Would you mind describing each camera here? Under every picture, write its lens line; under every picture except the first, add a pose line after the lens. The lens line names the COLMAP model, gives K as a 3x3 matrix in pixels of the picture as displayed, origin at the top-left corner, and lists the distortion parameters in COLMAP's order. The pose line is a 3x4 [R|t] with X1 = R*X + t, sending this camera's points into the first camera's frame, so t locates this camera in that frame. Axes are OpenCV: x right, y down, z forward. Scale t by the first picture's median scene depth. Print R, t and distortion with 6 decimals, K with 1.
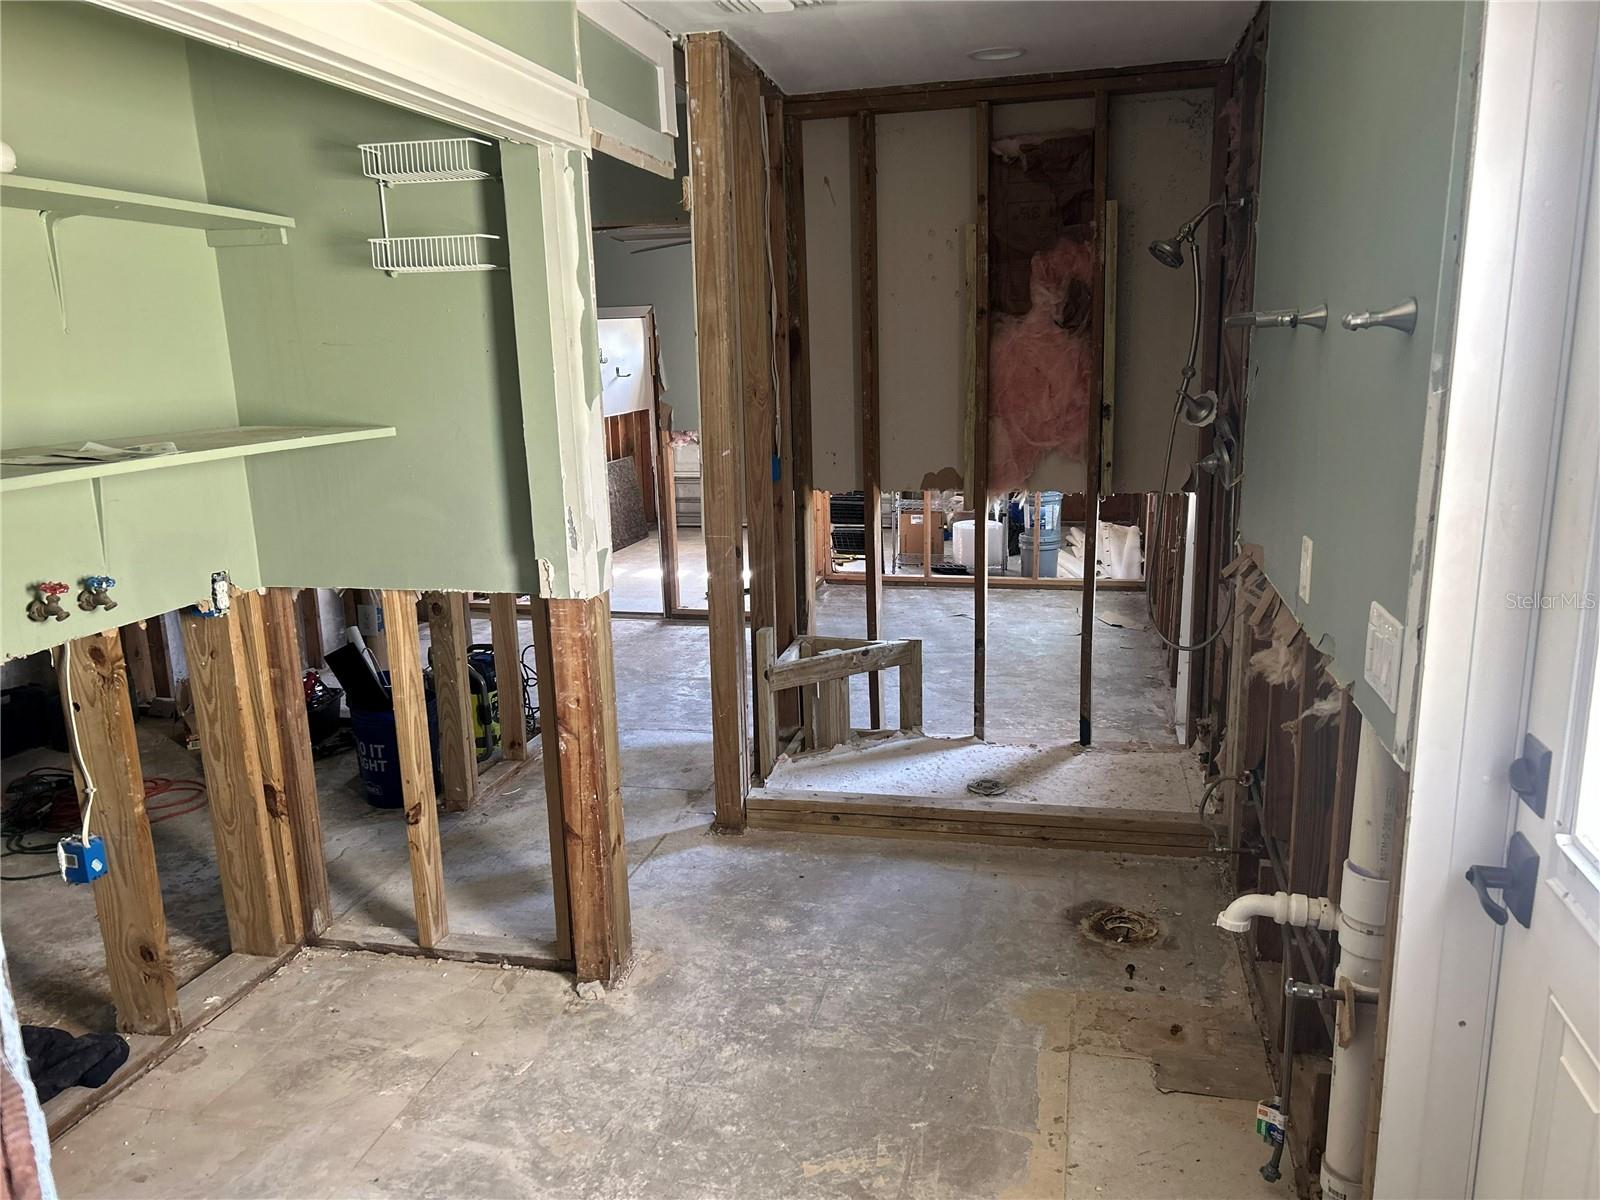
lens RADIAL K [[1181.0, 0, 800.0], [0, 1181.0, 600.0], [0, 0, 1]] dist [0.039497, -0.051830]
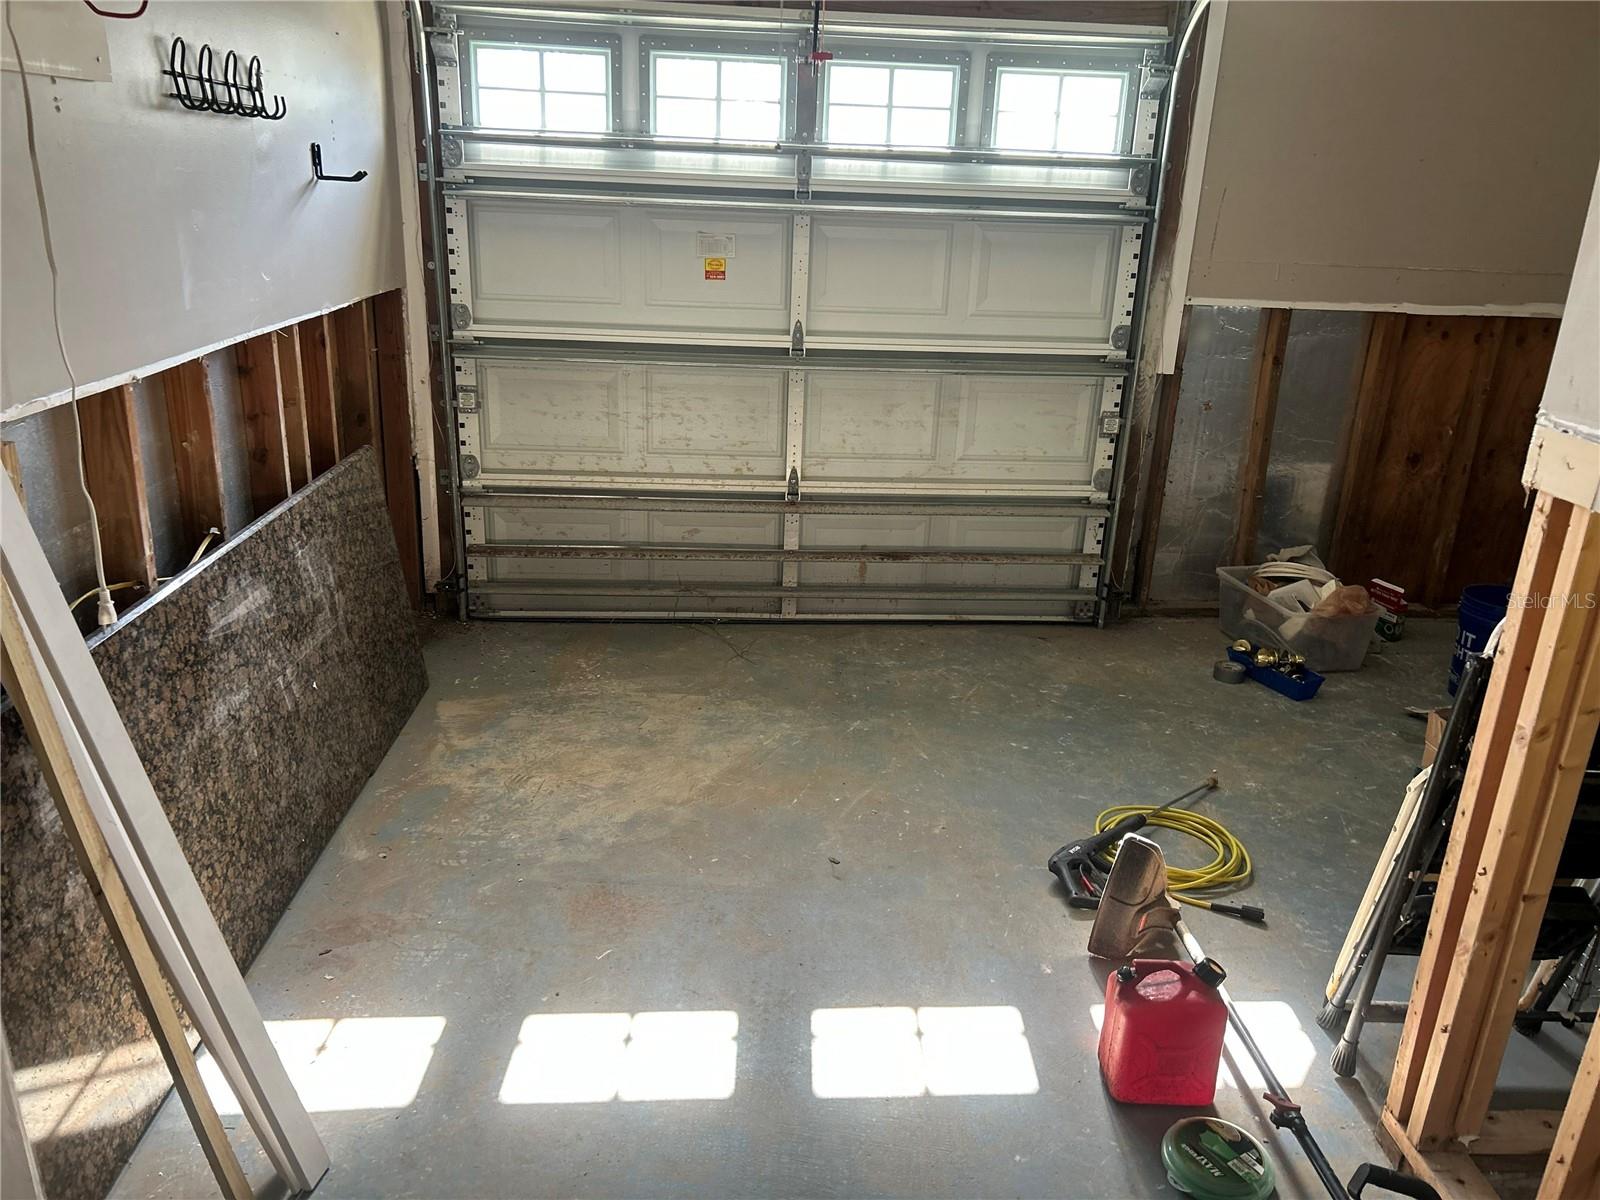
lens RADIAL K [[1181.0, 0, 800.0], [0, 1181.0, 600.0], [0, 0, 1]] dist [0.039497, -0.051830]
pose [[0.956301, -0.035702, 0.290197, -0.163882], [0.000748, 0.992813, 0.119677, -0.154352], [-0.292384, -0.114231, 0.949454, 0.868853]]
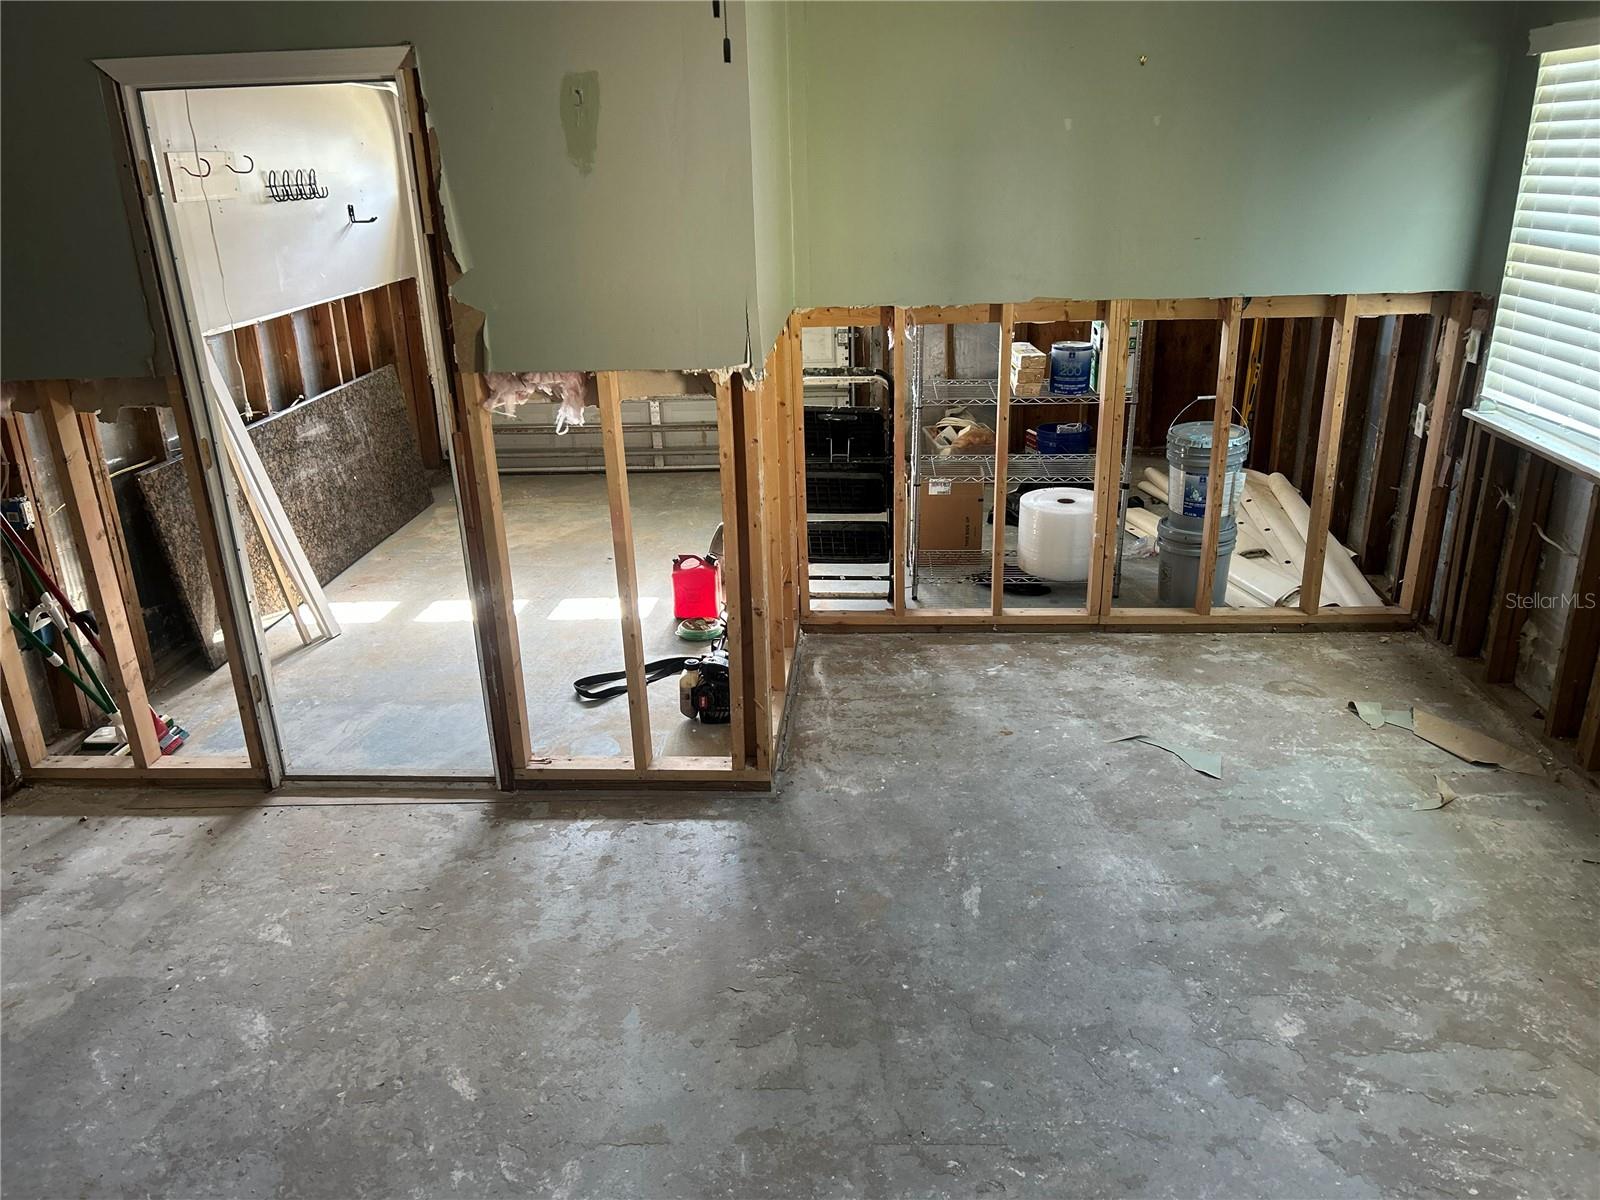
lens RADIAL K [[1181.0, 0, 800.0], [0, 1181.0, 600.0], [0, 0, 1]] dist [0.039497, -0.051830]
pose [[0.983748, -0.064531, 0.167557, -0.068095], [0.041221, 0.989427, 0.139048, -0.105248], [-0.174758, -0.129881, 0.976007, 0.517184]]
